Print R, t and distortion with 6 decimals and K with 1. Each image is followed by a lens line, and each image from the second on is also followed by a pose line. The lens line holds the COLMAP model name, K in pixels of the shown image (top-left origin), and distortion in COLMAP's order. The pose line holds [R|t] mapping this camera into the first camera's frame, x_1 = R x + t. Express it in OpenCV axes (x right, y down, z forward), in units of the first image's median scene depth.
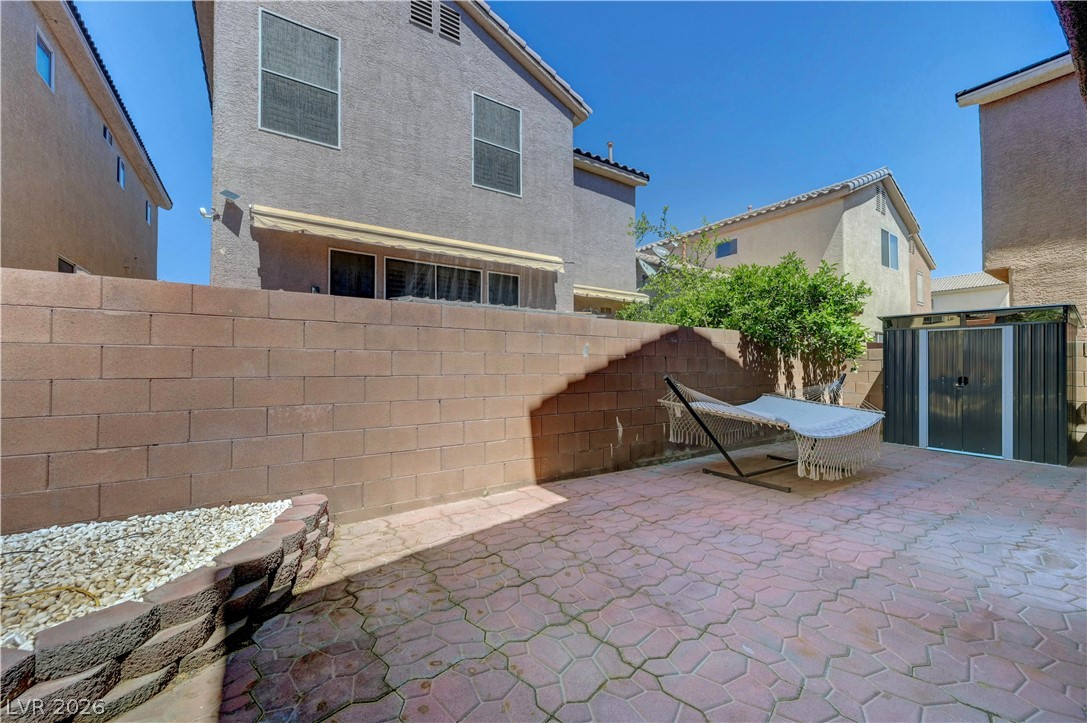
lens RADIAL K [[412.5, 0, 539.7], [0, 412.5, 358.1], [0, 0, 1]] dist [-0.000903, -0.000037]
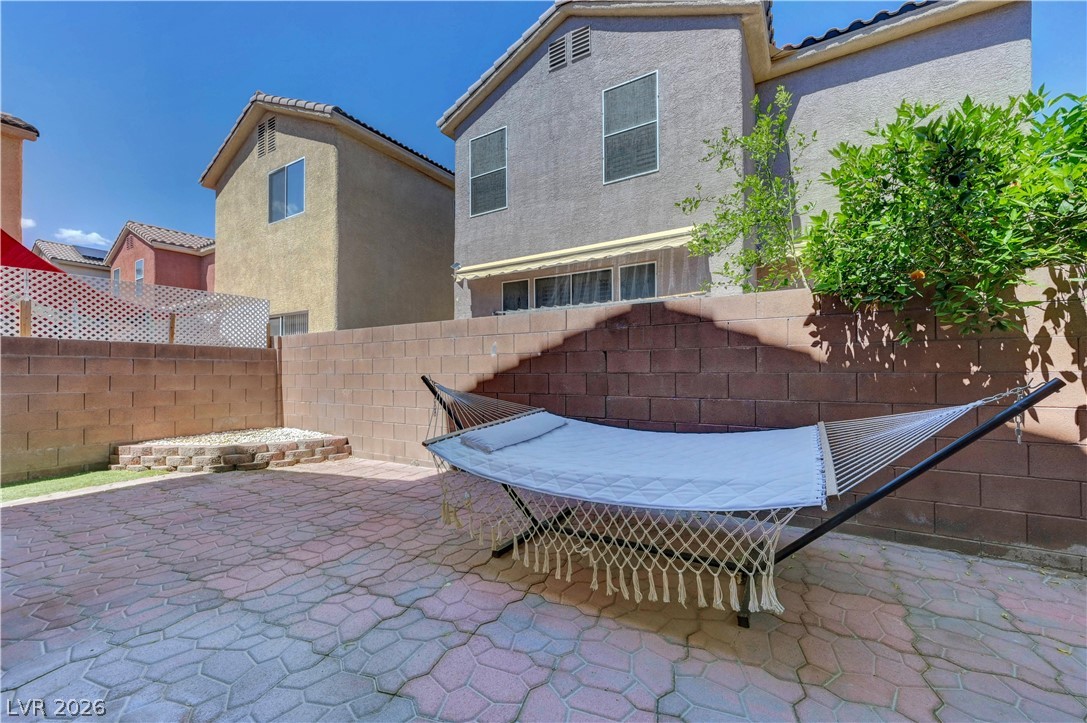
lens RADIAL K [[413.8, 0, 554.5], [0, 413.8, 359.6], [0, 0, 1]] dist [0.000284, -0.000115]
pose [[0.452553, -0.023625, -0.891425, 0.833709], [0.030103, 0.999484, -0.011206, 0.015754], [0.891229, -0.021763, 0.453030, 0.534852]]
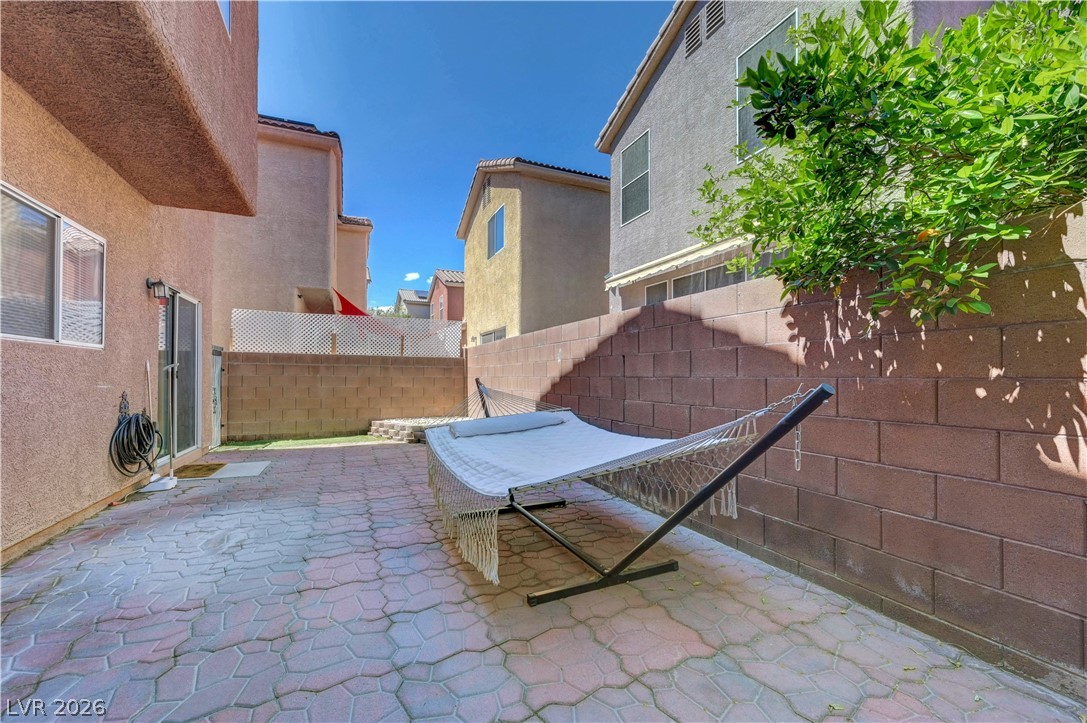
lens RADIAL K [[424.2, 0, 545.3], [0, 424.2, 365.3], [0, 0, 1]] dist [-0.000841, -0.000033]
pose [[-0.135318, -0.024014, -0.990511, 0.971881], [0.027602, 0.999227, -0.027996, 0.029106], [0.990418, -0.031129, -0.134551, 0.875473]]
